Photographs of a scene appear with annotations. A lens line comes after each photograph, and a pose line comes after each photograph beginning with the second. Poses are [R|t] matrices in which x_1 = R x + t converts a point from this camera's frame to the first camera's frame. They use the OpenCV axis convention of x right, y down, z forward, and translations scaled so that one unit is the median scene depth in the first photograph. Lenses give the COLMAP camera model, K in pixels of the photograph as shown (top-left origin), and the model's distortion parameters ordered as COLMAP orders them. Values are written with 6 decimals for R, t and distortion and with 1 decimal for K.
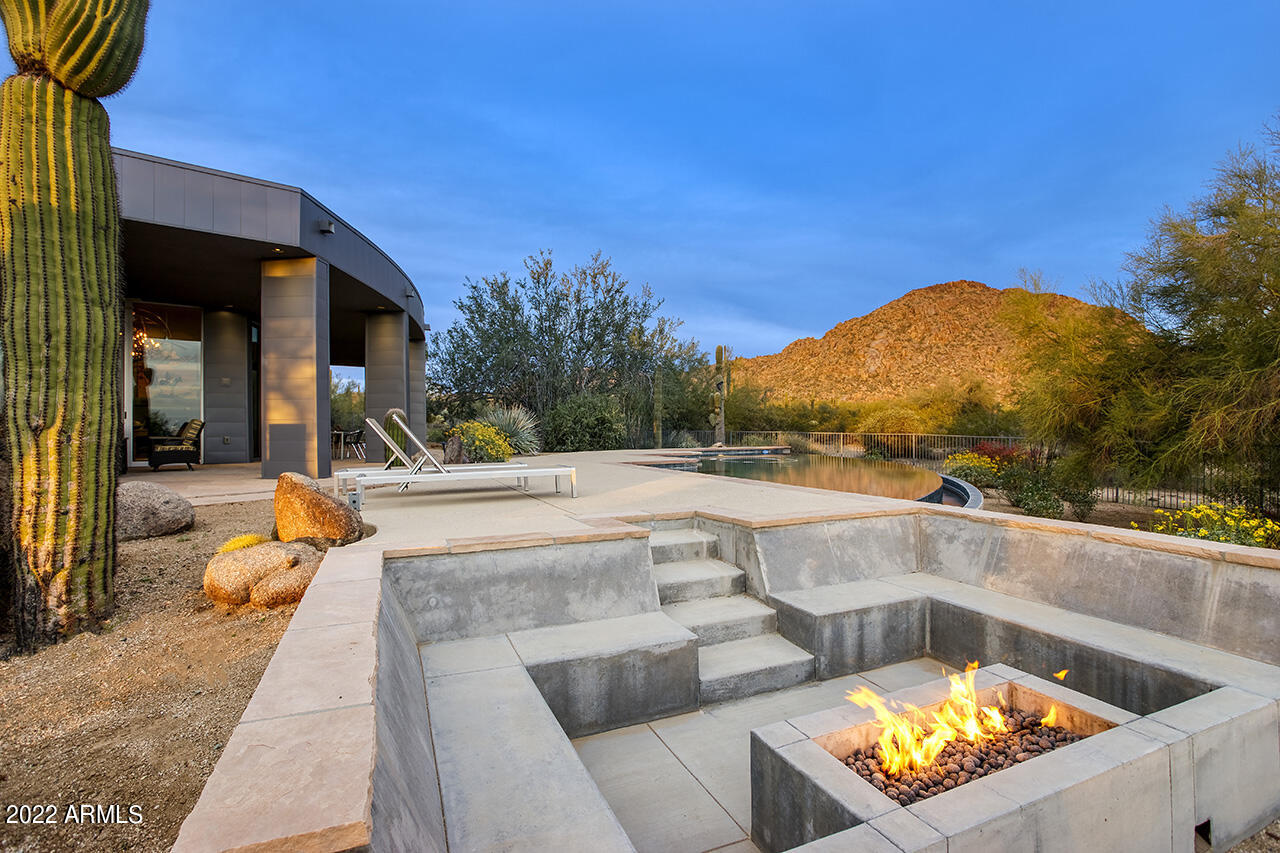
lens RADIAL K [[599.9, 0, 639.2], [0, 599.9, 438.8], [0, 0, 1]] dist [-0.021765, 0.000456]
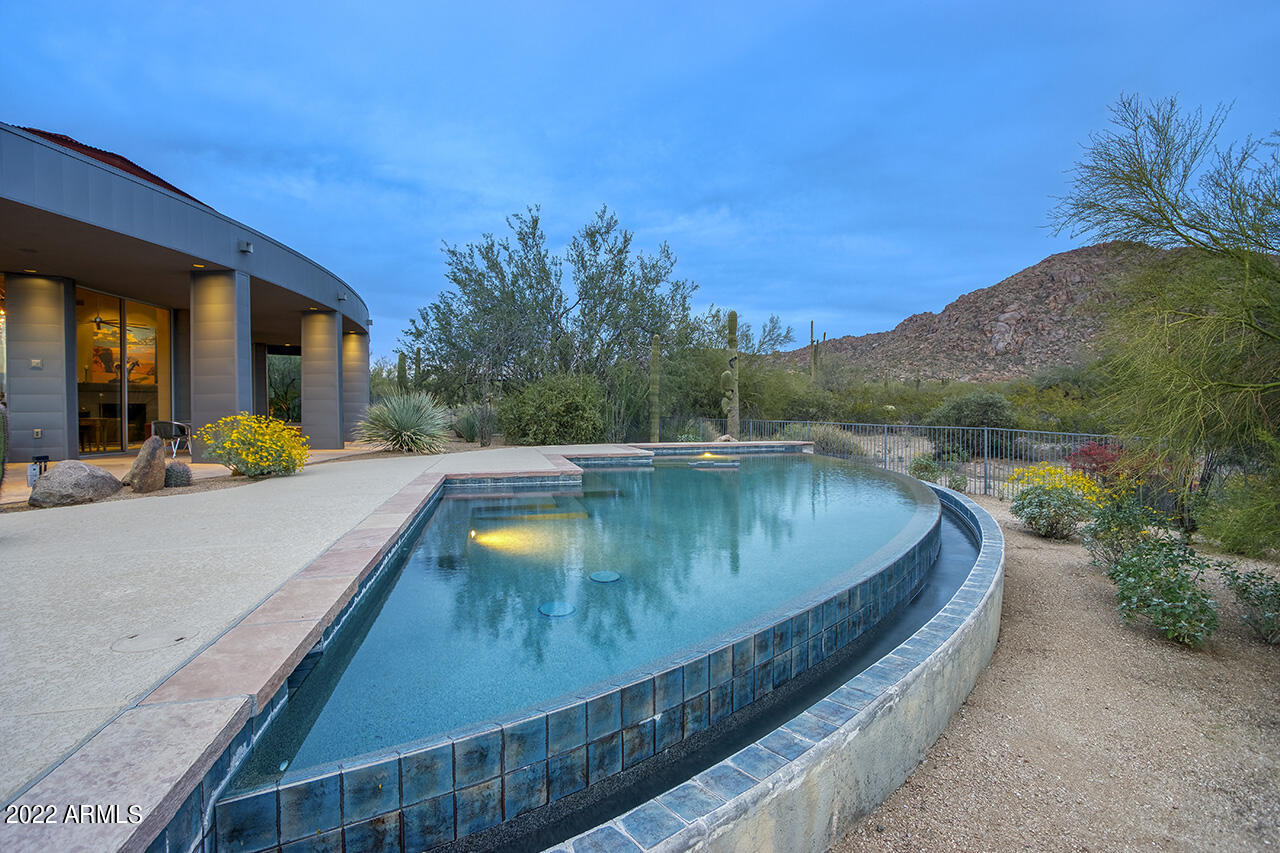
lens RADIAL K [[594.6, 0, 628.1], [0, 594.6, 427.0], [0, 0, 1]] dist [-0.026341, 0.000455]
pose [[0.979765, 0.010034, -0.199901, 0.137721], [-0.007754, 0.999896, 0.012185, -0.011084], [0.200002, -0.010388, 0.979740, 0.182575]]
